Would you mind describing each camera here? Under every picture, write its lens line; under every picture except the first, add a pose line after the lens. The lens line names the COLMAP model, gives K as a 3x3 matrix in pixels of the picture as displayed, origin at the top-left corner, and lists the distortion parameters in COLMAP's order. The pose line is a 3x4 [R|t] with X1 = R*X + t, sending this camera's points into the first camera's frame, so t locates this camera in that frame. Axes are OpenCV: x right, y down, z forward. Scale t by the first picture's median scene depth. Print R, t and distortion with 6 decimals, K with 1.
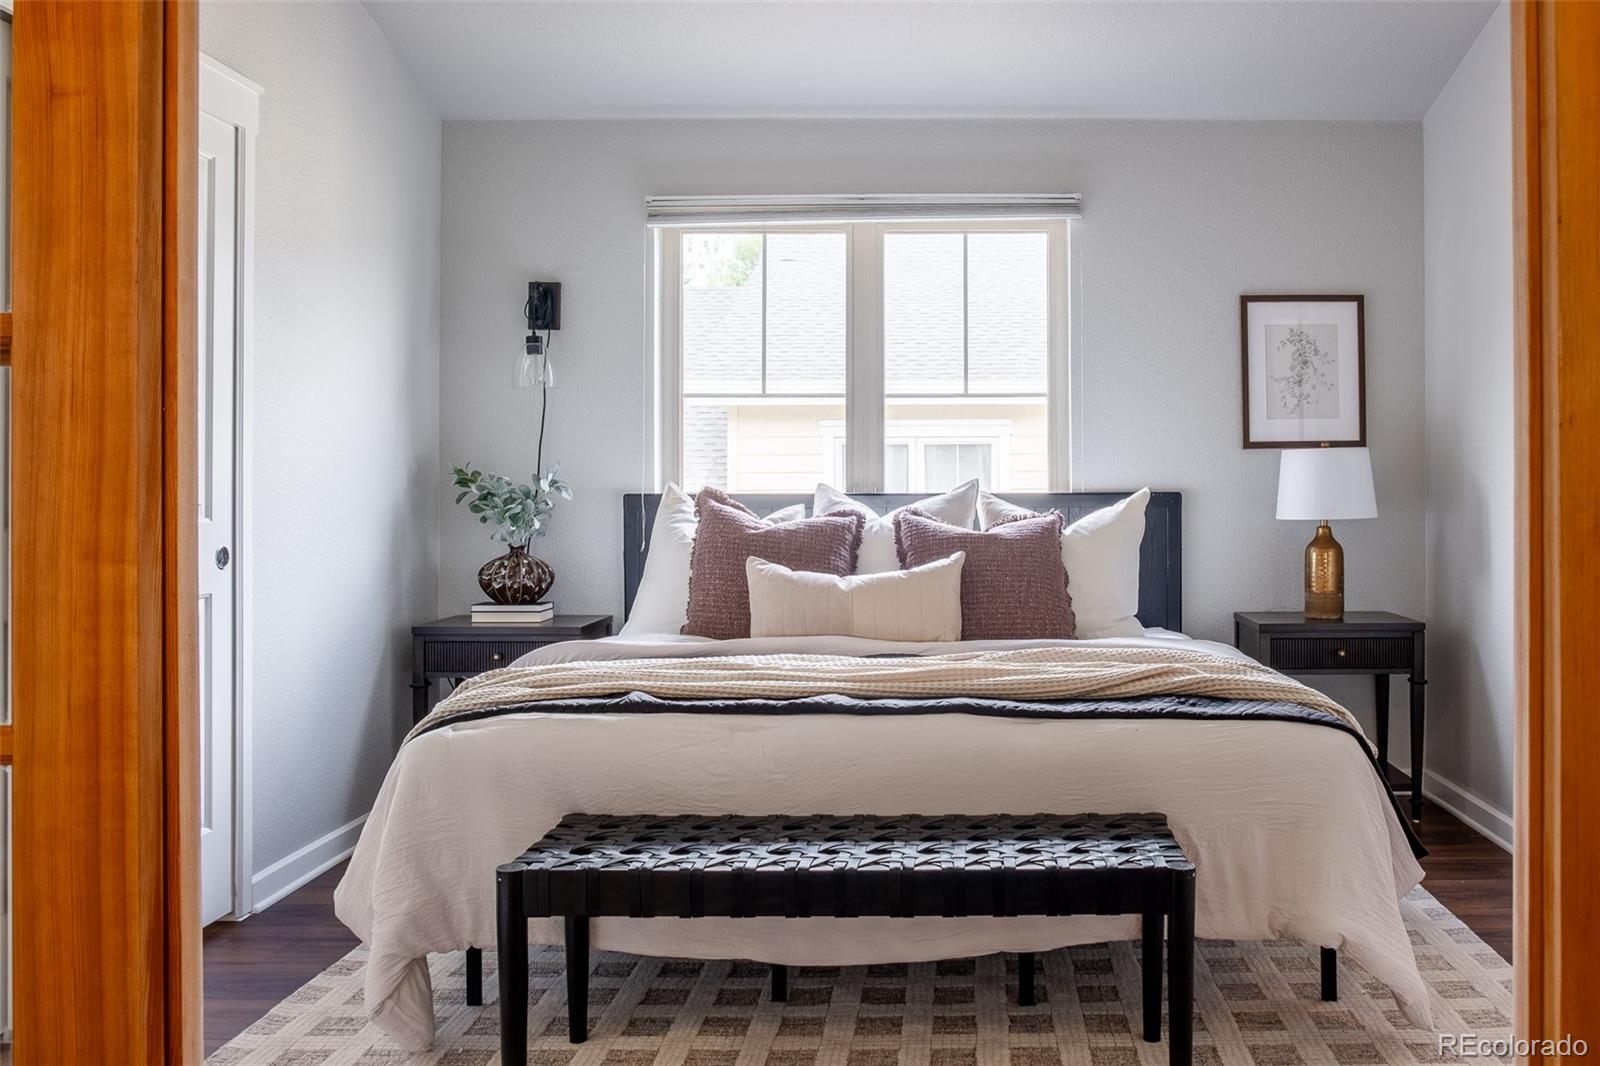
lens RADIAL K [[1253.1, 0, 804.9], [0, 1253.1, 485.2], [0, 0, 1]] dist [-0.050359, 0.060114]
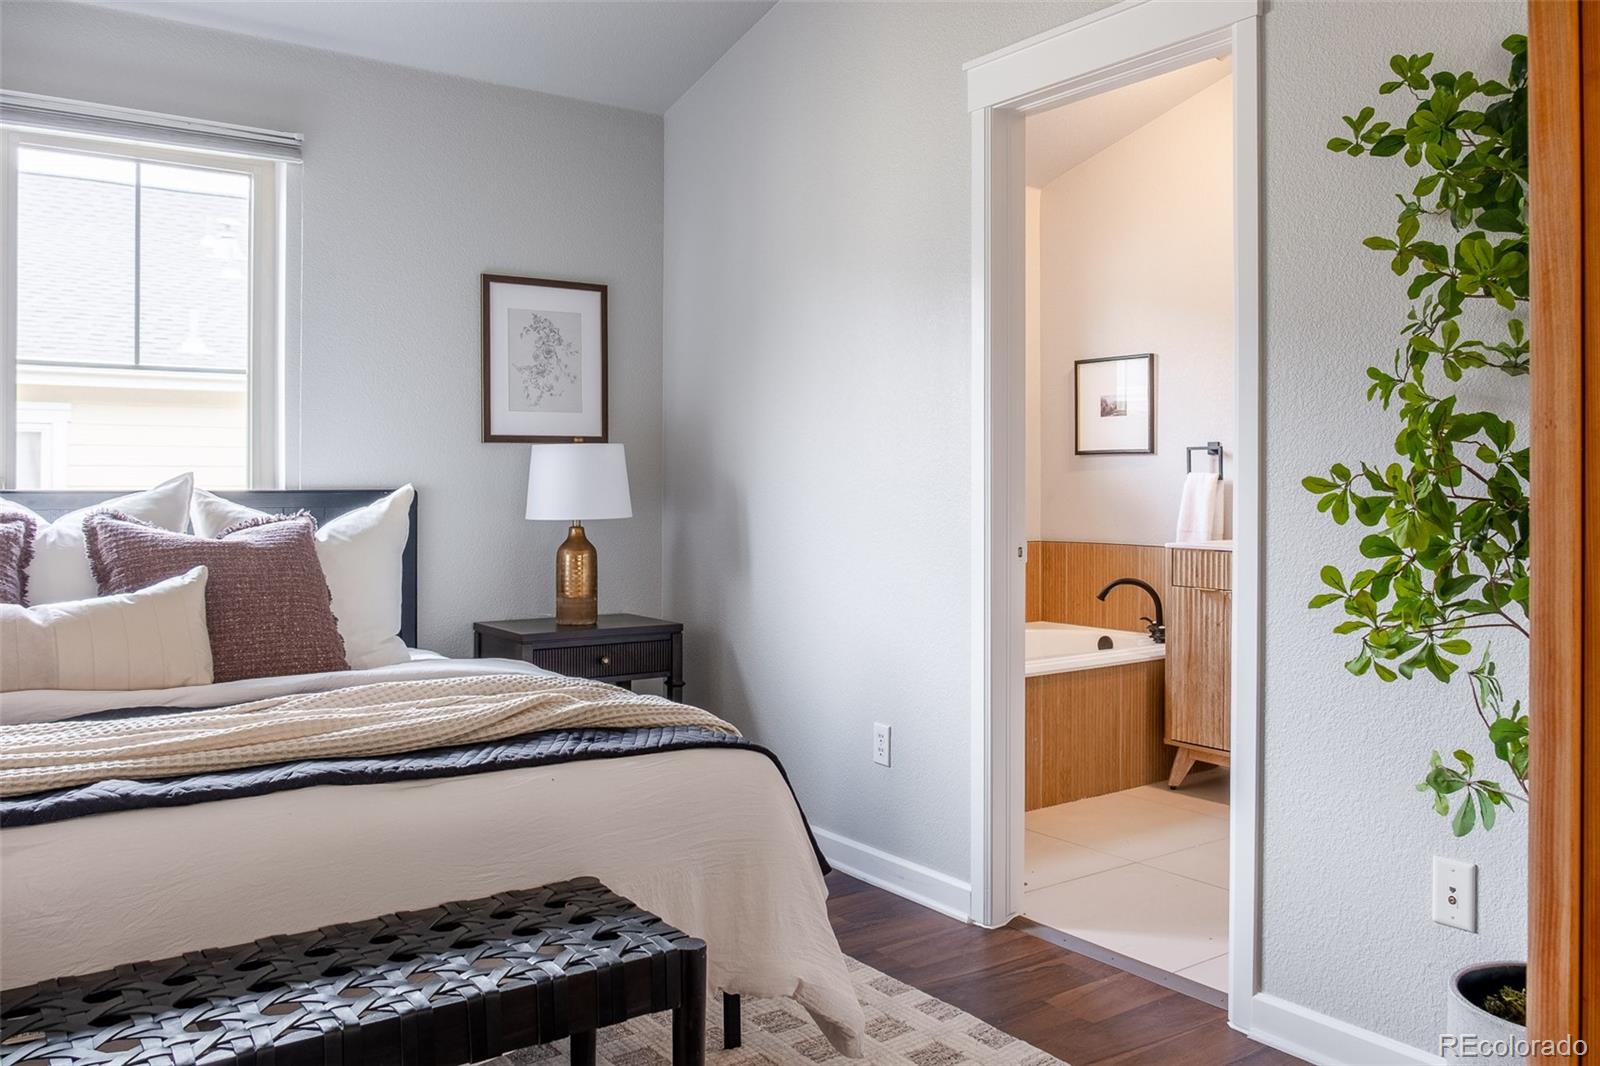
lens RADIAL K [[1312.5, 0, 751.2], [0, 1312.5, 482.8], [0, 0, 1]] dist [-0.059934, 0.090759]
pose [[0.785439, 0.005708, 0.618913, -0.096135], [-0.005532, 0.999982, -0.002203, 0.001369], [-0.618915, -0.001693, 0.785456, 0.143211]]
